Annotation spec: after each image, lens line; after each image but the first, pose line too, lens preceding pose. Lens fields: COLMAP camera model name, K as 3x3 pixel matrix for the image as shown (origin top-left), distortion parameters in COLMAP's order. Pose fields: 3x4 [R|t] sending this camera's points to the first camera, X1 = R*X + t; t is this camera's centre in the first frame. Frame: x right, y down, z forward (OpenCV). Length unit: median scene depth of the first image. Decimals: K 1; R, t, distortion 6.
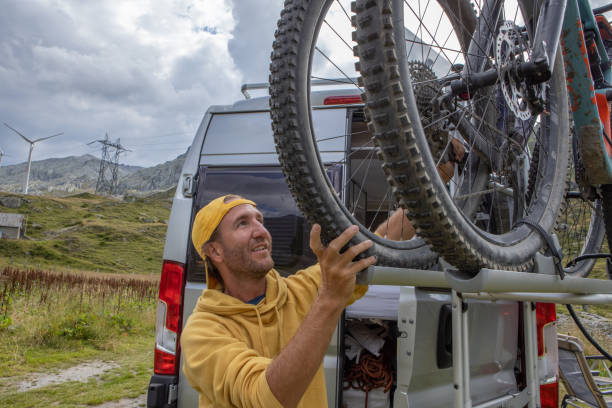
lens RADIAL K [[417.4, 0, 296.7], [0, 417.4, 201.8], [0, 0, 1]] dist [-0.103441, 0.066186]
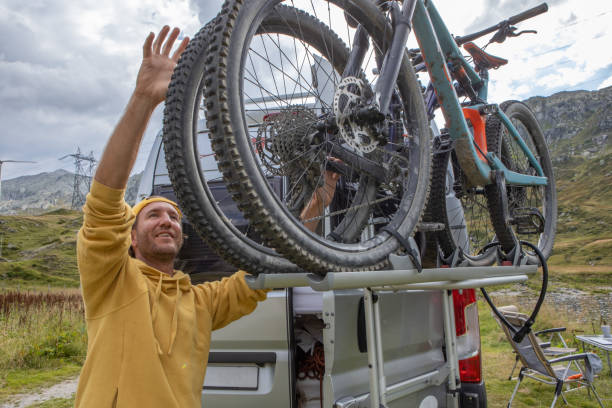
lens RADIAL K [[417.4, 0, 296.7], [0, 417.4, 201.8], [0, 0, 1]] dist [-0.103441, 0.066186]
pose [[0.996091, -0.074864, 0.046884, 0.097369], [0.074773, 0.997194, 0.003689, -0.025177], [-0.047029, -0.000169, 0.998894, -0.110113]]
